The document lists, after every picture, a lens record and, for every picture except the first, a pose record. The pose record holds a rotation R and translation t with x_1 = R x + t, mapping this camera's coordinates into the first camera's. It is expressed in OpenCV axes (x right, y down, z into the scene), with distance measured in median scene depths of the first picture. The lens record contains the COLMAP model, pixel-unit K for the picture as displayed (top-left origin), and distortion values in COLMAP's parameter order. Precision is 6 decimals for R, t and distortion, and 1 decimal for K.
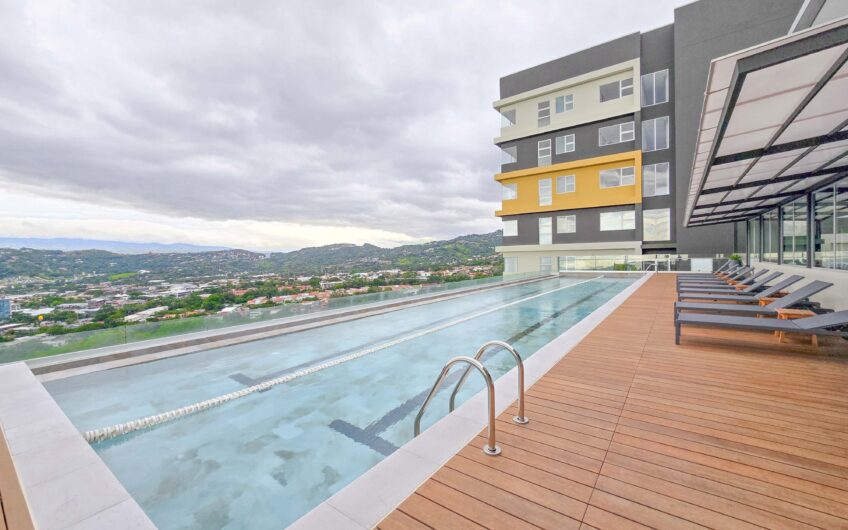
lens RADIAL K [[344.1, 0, 430.2], [0, 344.1, 262.9], [0, 0, 1]] dist [-0.000802, 0.000085]
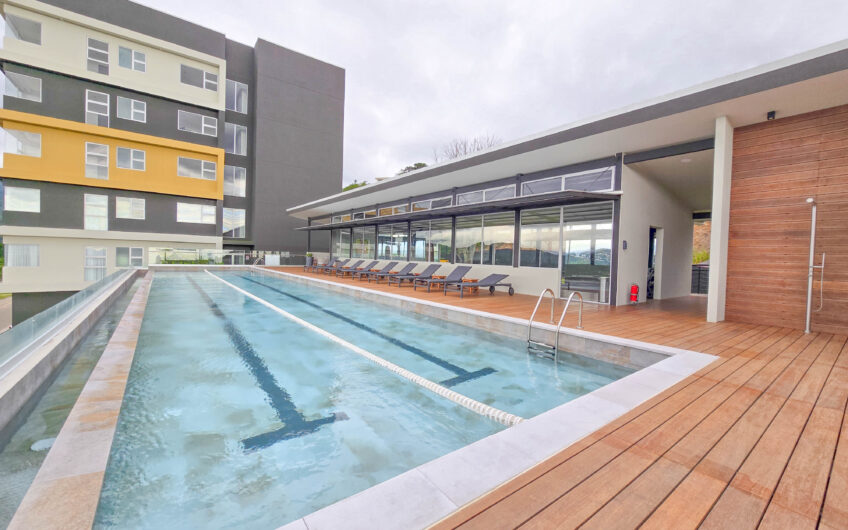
lens RADIAL K [[344.1, 0, 426.6], [0, 344.1, 263.6], [0, 0, 1]] dist [-0.000802, 0.000085]
pose [[0.299095, 0.005466, 0.954208, -0.188575], [-0.020099, 0.999798, 0.000573, 0.005300], [-0.954012, -0.019350, 0.299144, 0.089380]]
